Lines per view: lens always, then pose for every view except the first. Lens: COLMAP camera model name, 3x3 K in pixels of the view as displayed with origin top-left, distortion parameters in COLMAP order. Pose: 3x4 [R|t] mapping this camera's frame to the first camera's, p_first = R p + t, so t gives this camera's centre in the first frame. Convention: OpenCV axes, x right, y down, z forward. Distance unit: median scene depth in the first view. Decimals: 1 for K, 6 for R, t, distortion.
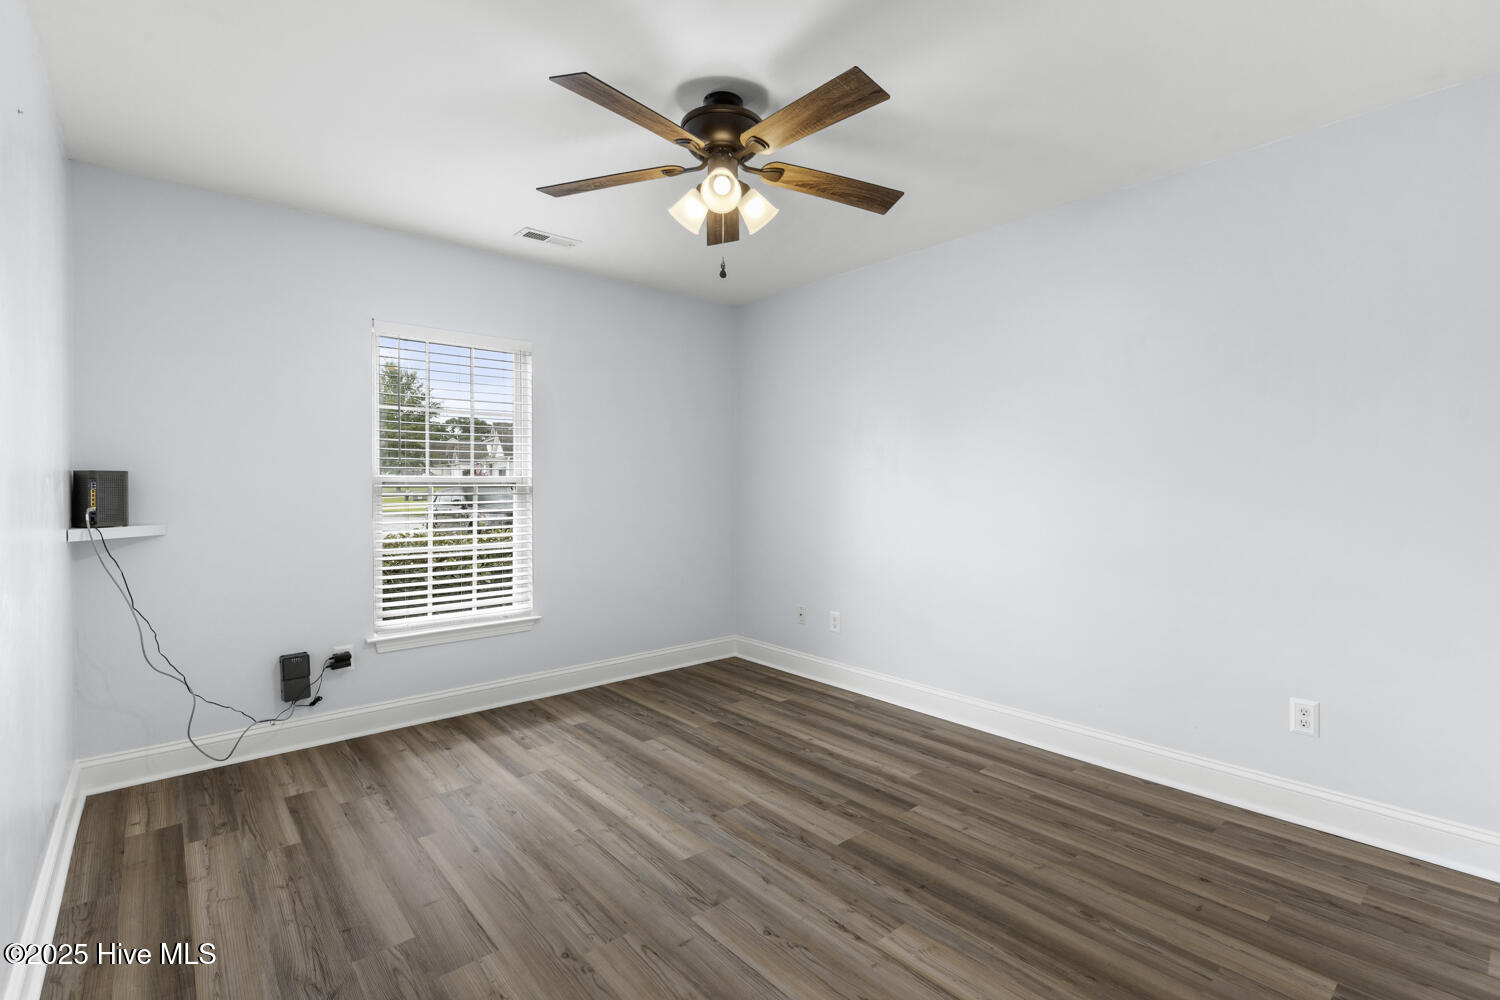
lens RADIAL K [[697.8, 0, 761.9], [0, 697.8, 492.4], [0, 0, 1]] dist [0.003746, -0.000483]
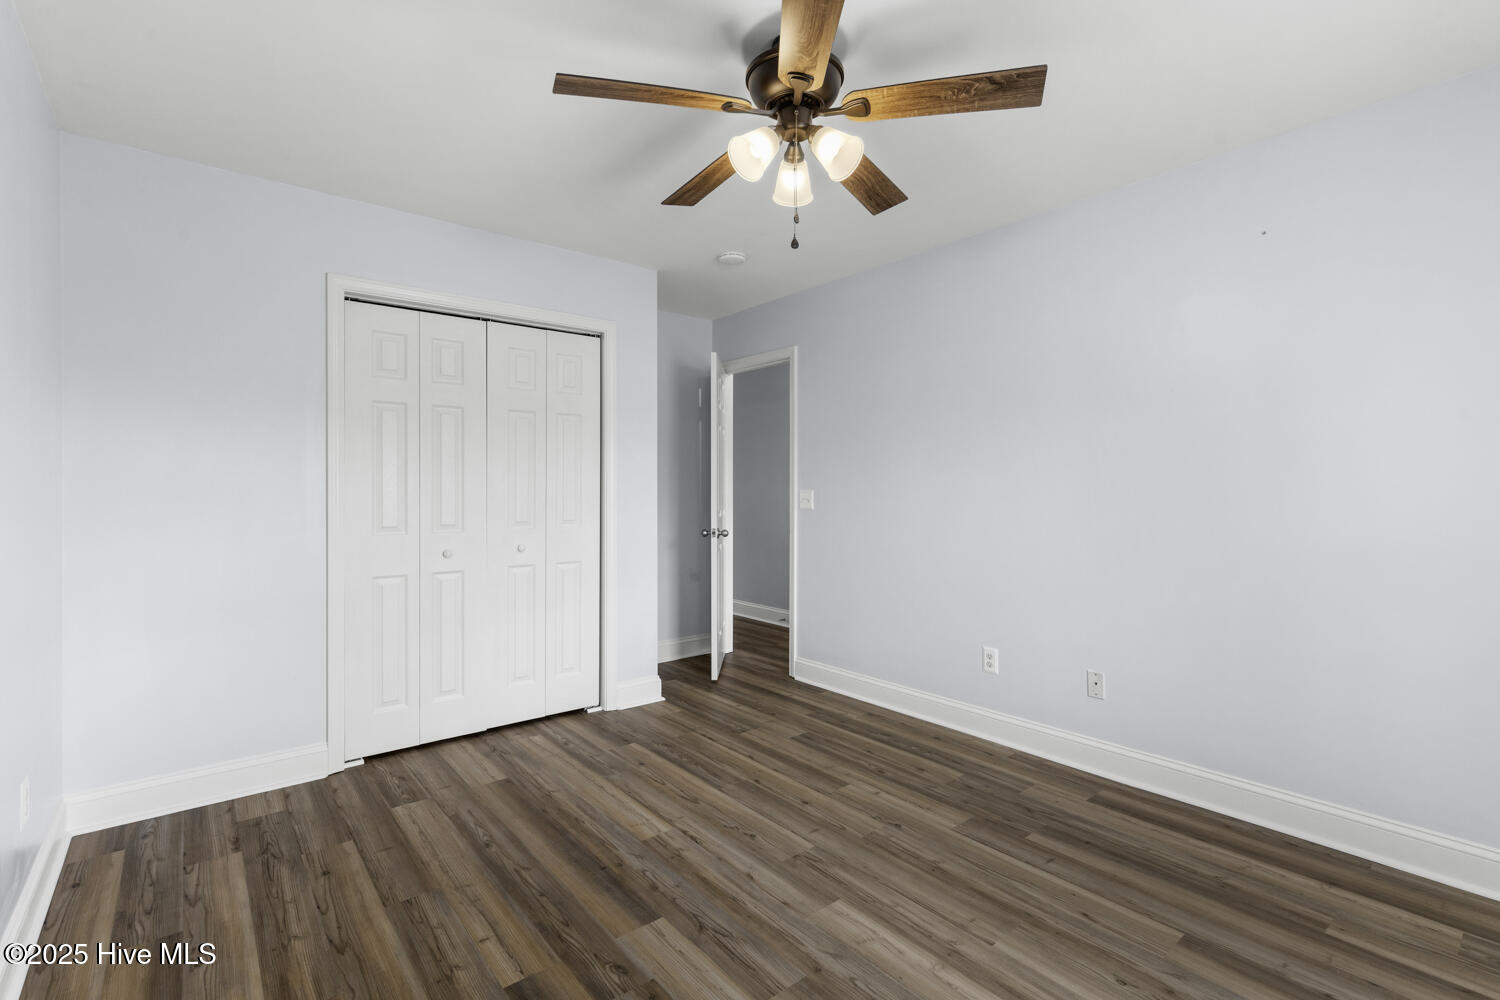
lens RADIAL K [[697.8, 0, 761.9], [0, 697.8, 492.4], [0, 0, 1]] dist [0.003746, -0.000483]
pose [[-0.999646, 0.002953, 0.026447, -0.040198], [0.003416, 0.999841, 0.017483, -0.024268], [-0.026391, 0.017567, -0.999497, 2.019293]]
